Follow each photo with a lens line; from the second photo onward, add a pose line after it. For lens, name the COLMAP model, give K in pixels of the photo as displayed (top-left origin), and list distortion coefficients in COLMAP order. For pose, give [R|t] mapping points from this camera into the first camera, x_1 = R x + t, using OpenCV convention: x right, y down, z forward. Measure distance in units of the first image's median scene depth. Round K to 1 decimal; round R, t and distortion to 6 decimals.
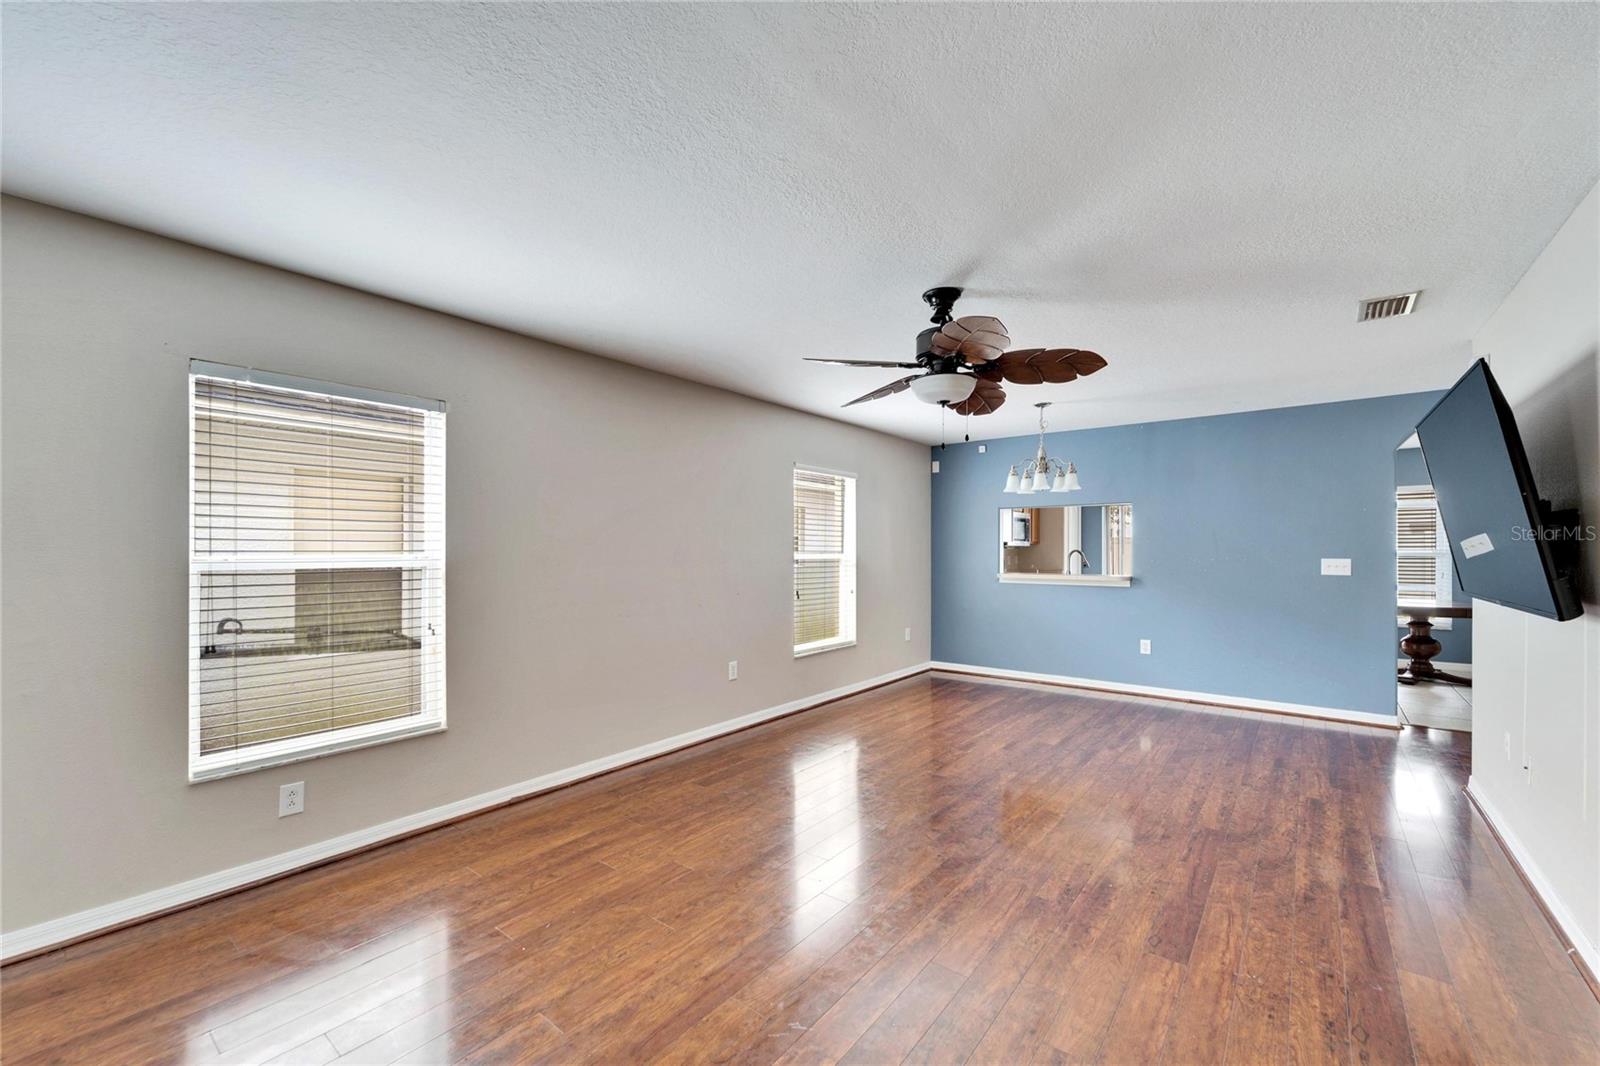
lens RADIAL K [[645.4, 0, 792.5], [0, 645.4, 531.3], [0, 0, 1]] dist [-0.001246, -0.000145]
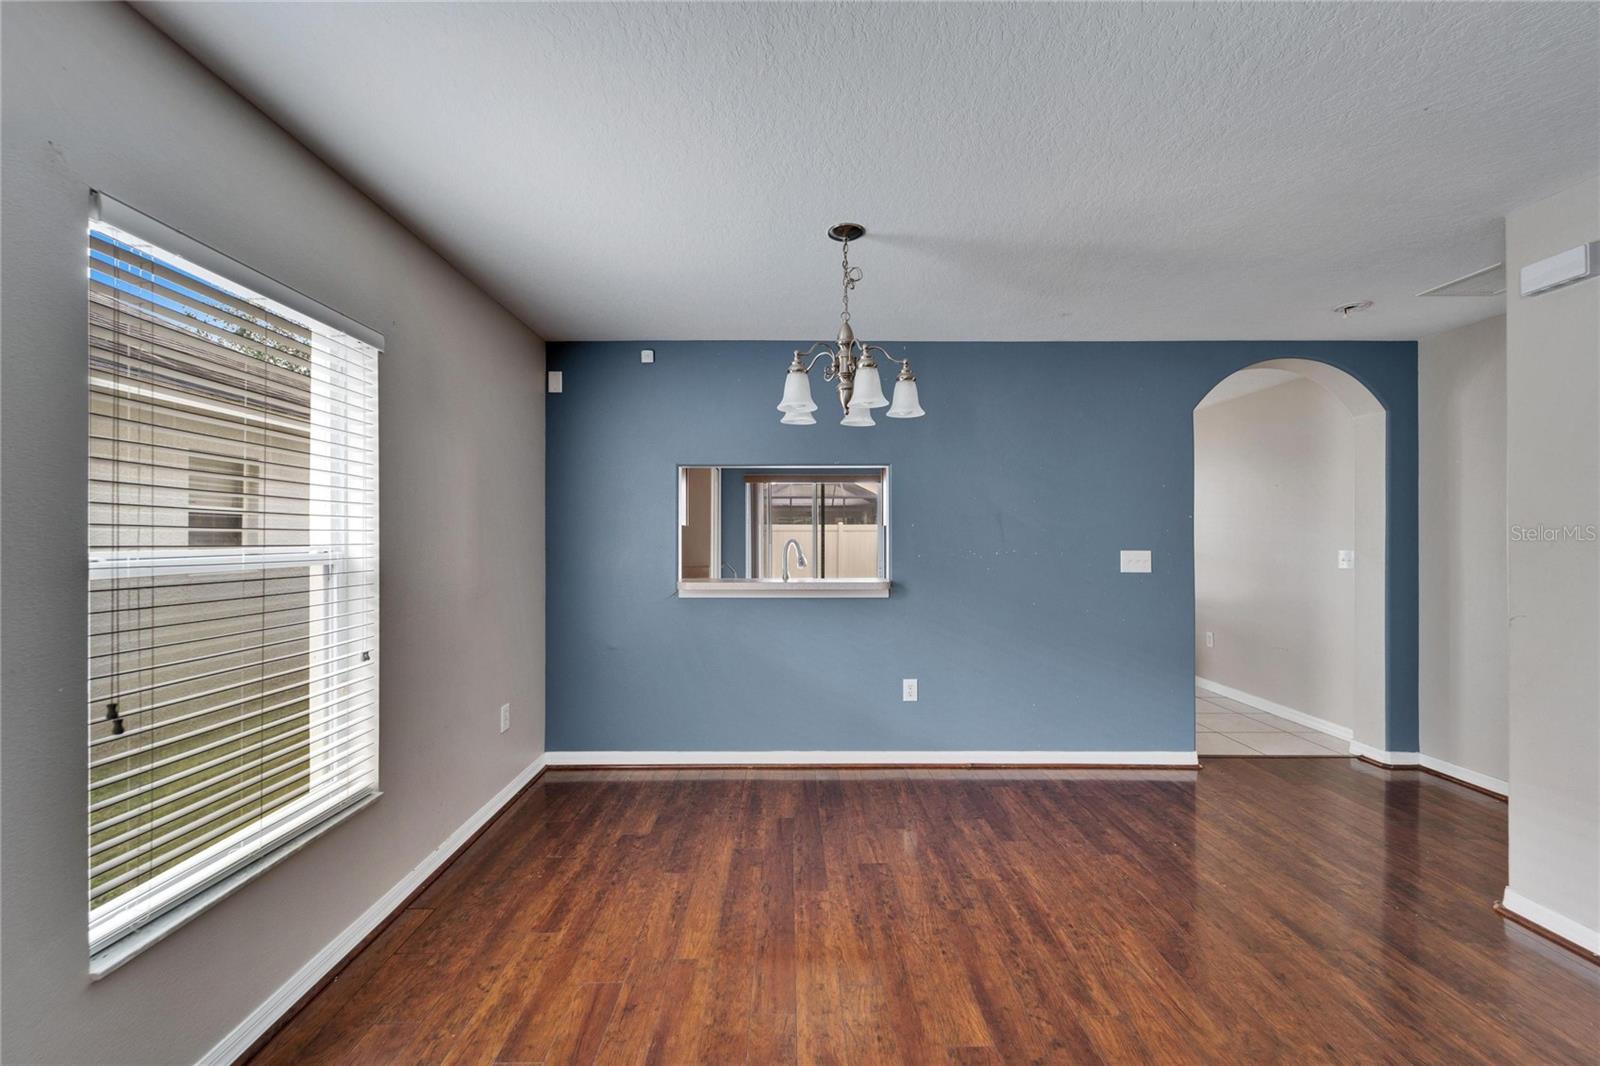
lens RADIAL K [[655.2, 0, 796.4], [0, 655.2, 538.0], [0, 0, 1]] dist [0.000504, 0.000120]
pose [[0.780674, -0.001073, 0.624938, 0.062719], [-0.016831, 0.999600, 0.022741, 0.018156], [-0.624712, -0.028272, 0.780343, 0.693087]]
